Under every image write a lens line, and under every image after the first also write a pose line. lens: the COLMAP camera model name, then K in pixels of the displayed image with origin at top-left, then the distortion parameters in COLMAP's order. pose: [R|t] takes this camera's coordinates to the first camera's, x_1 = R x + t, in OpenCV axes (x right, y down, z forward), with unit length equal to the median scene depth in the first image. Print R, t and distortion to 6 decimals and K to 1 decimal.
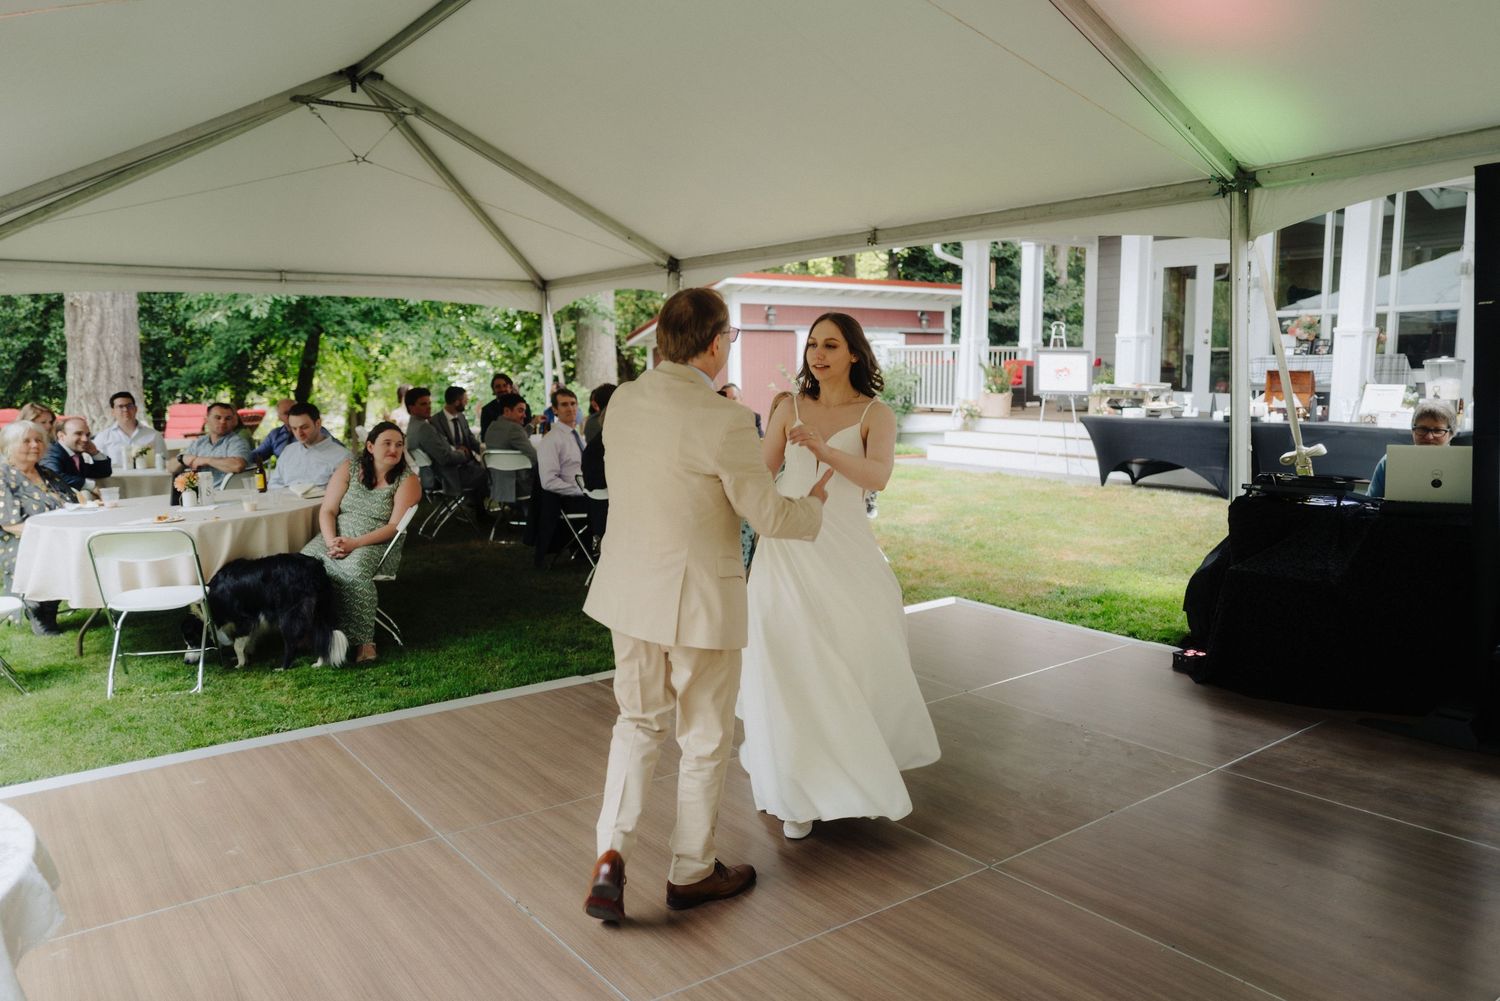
lens RADIAL K [[1129.5, 0, 750.5], [0, 1129.5, 499.9], [0, 0, 1]] dist [-0.036839, 0.056782]
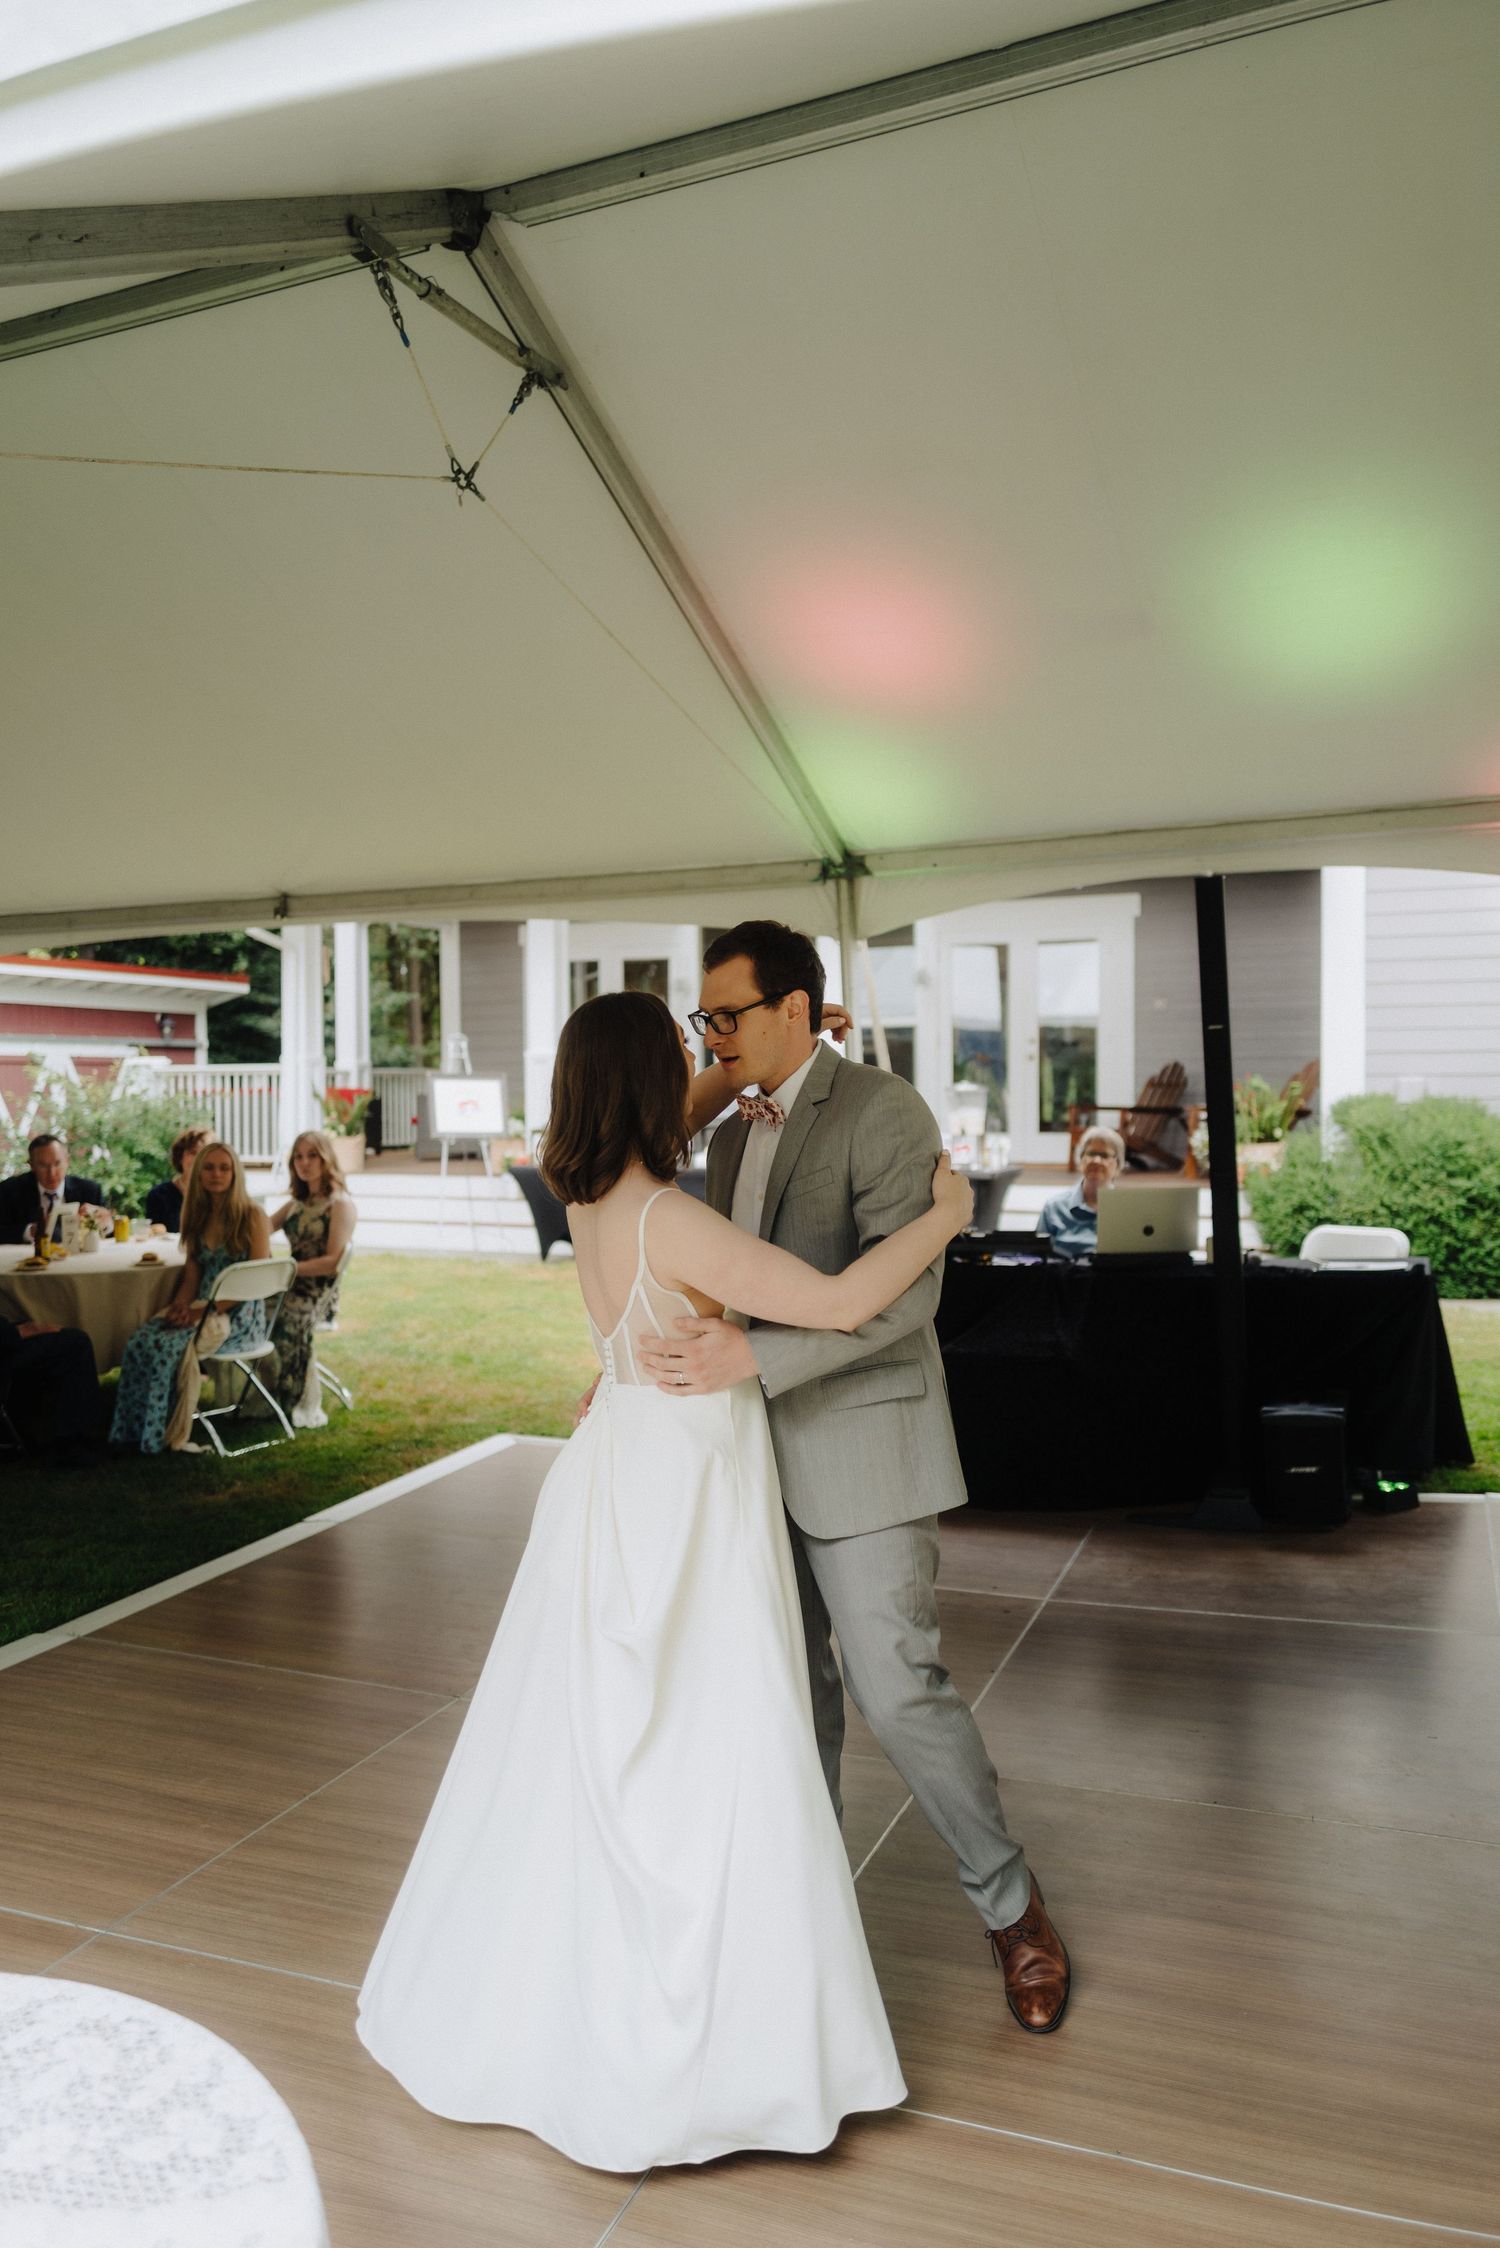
lens RADIAL K [[1692.7, 0, 754.1], [0, 1692.7, 1109.9], [0, 0, 1]] dist [-0.036839, 0.056782]
pose [[0.849588, -0.010185, 0.527348, -0.219895], [0.067730, 0.993643, -0.089926, -0.006946], [-0.523080, 0.112117, 0.844877, 0.032471]]
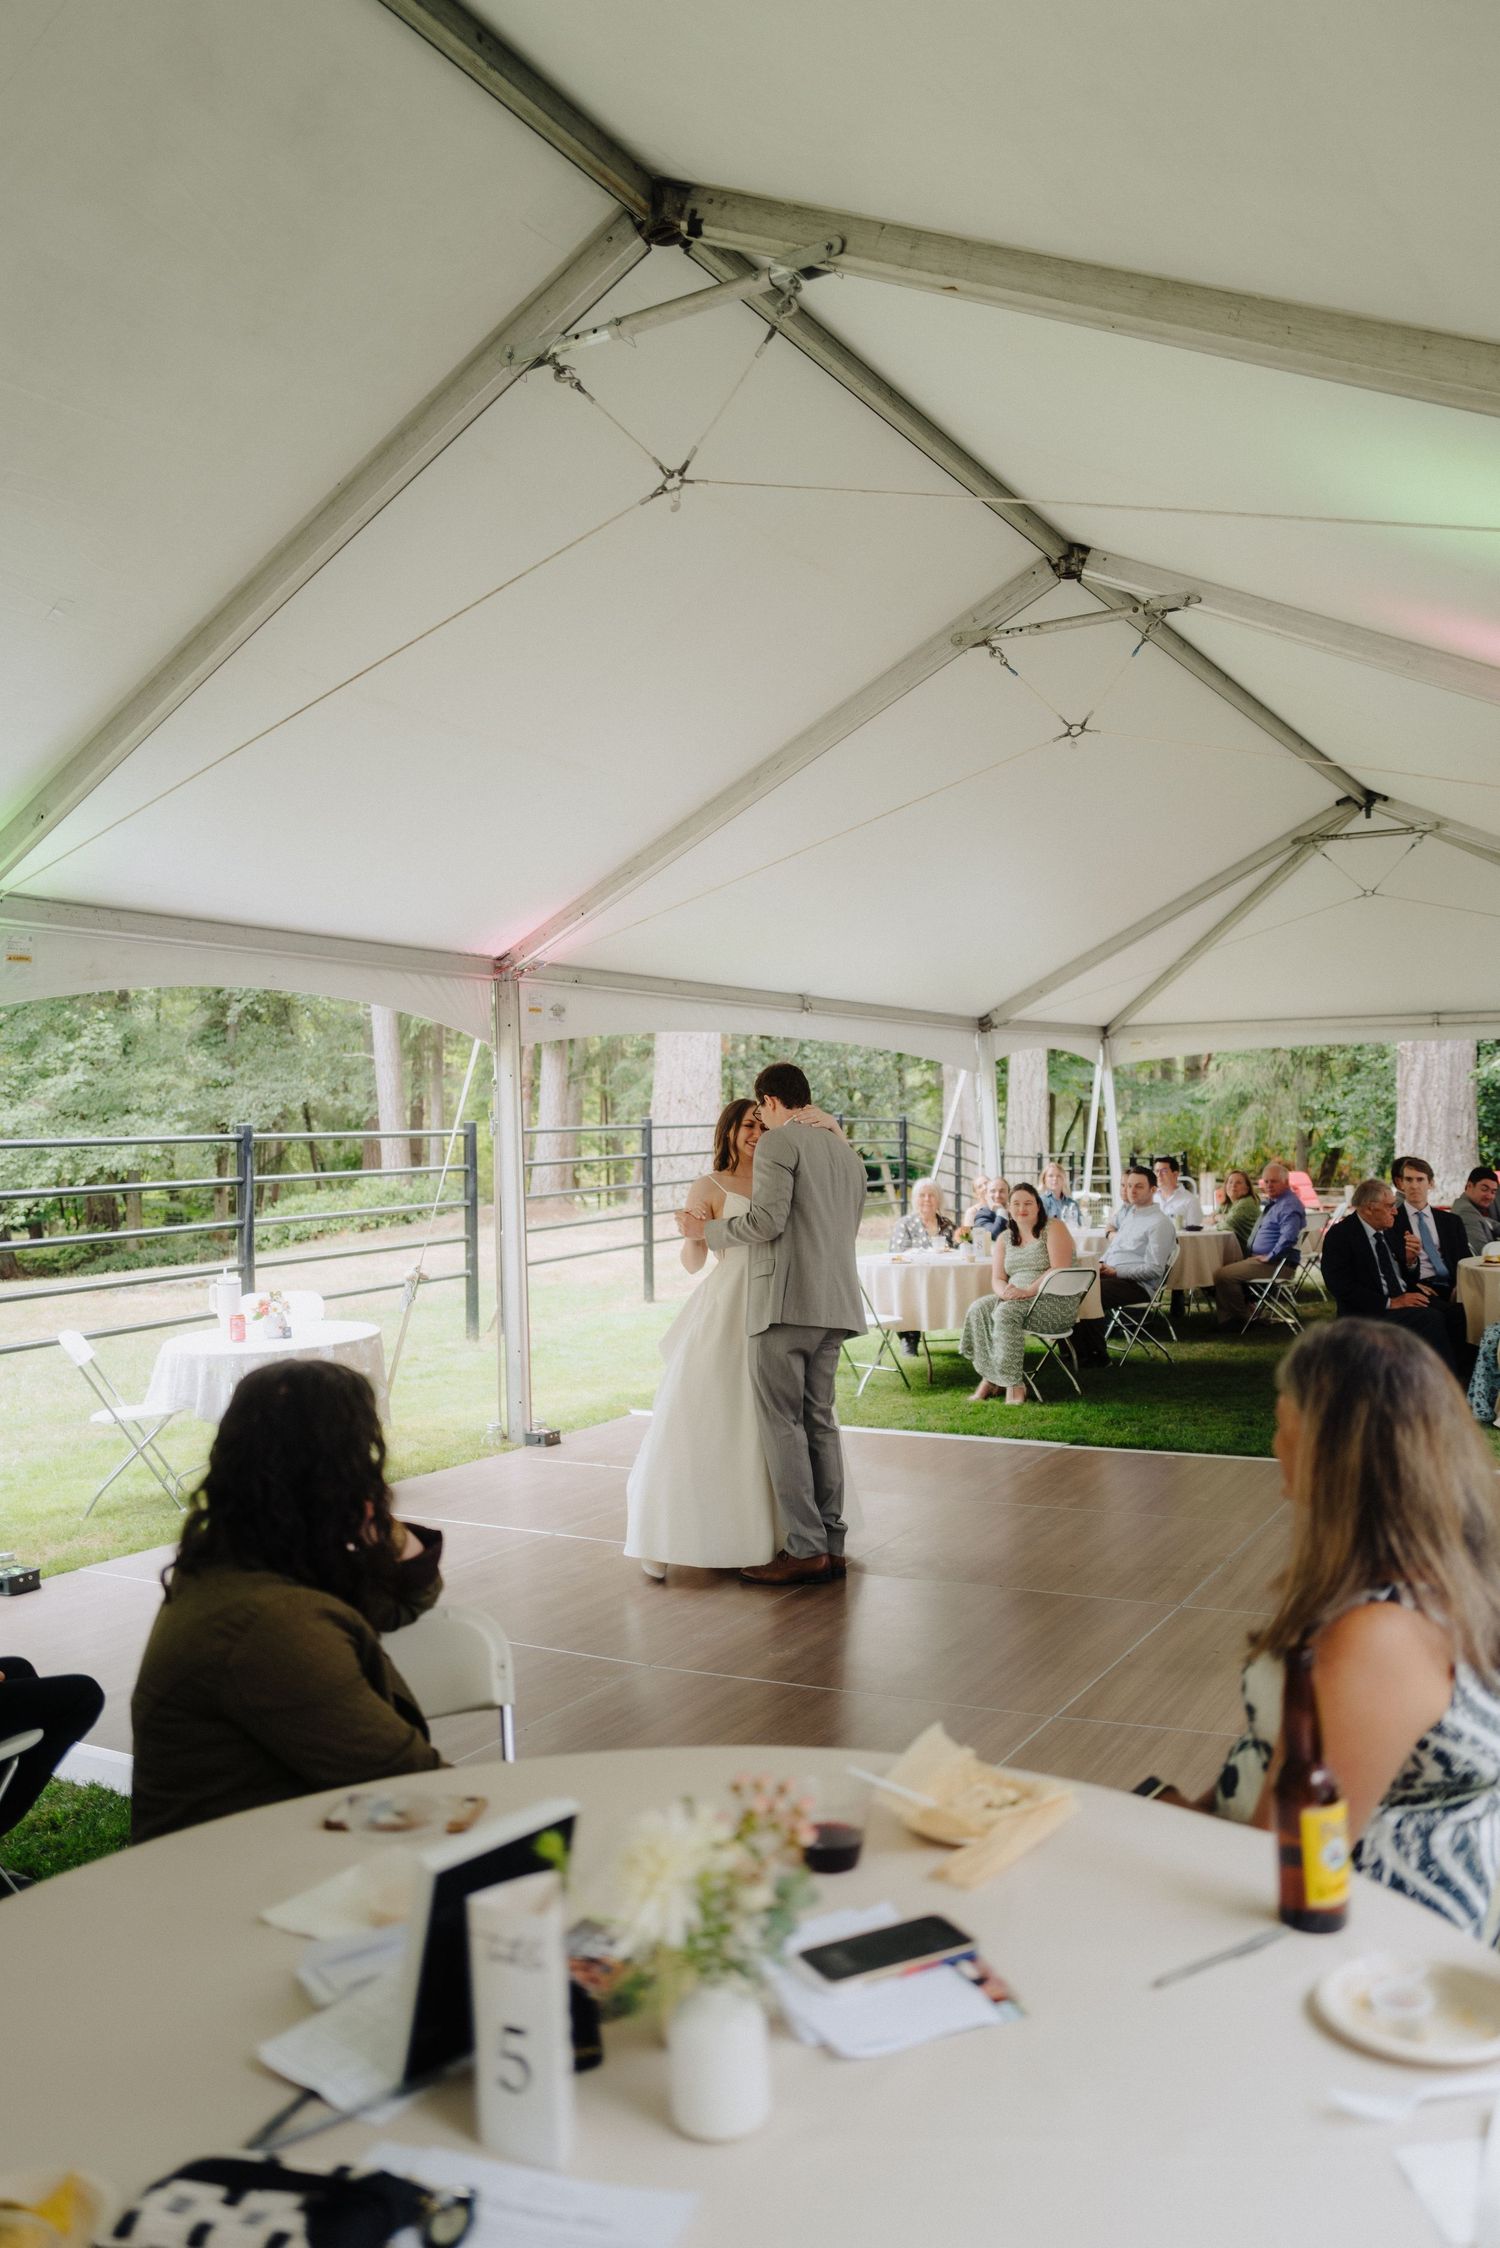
lens RADIAL K [[1692.7, 0, 745.5], [0, 1692.7, 1123.7], [0, 0, 1]] dist [-0.036839, 0.056782]
pose [[0.419102, -0.000157, -0.907939, 0.833819], [-0.101592, 0.993712, -0.047067, -0.020491], [0.902237, 0.111965, 0.416451, 0.053088]]
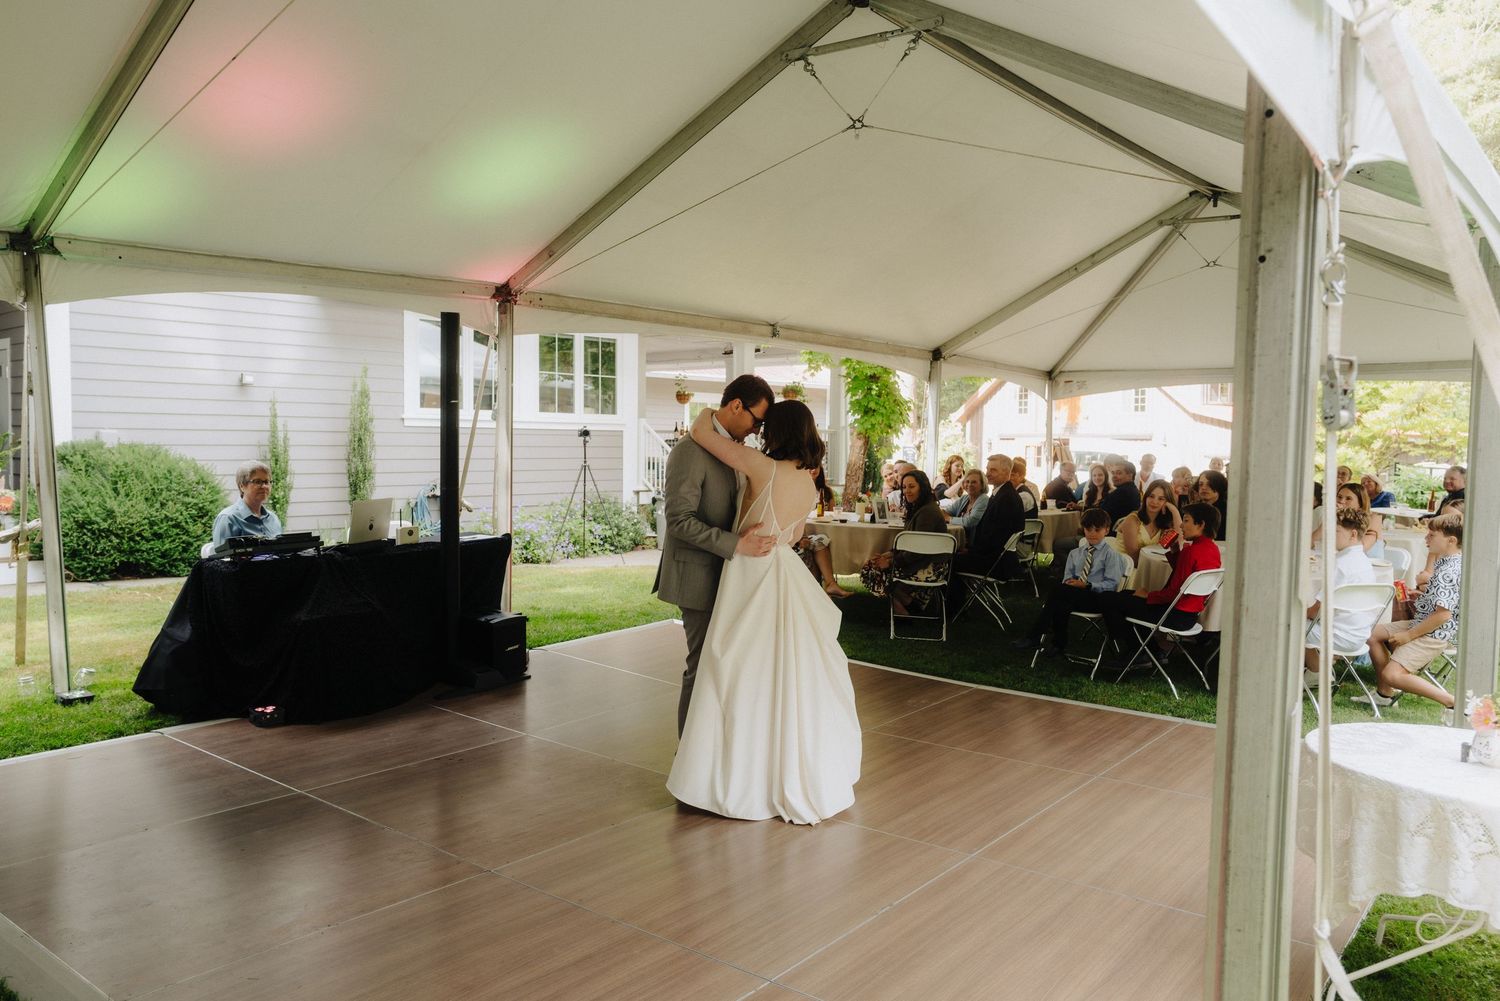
lens RADIAL K [[1129.5, 0, 748.4], [0, 1129.5, 494.2], [0, 0, 1]] dist [-0.036839, 0.056782]
pose [[-0.269787, -0.043847, 0.961921, -0.545405], [0.107579, 0.991336, 0.075360, -0.070825], [-0.956892, 0.123814, -0.262733, 0.600119]]
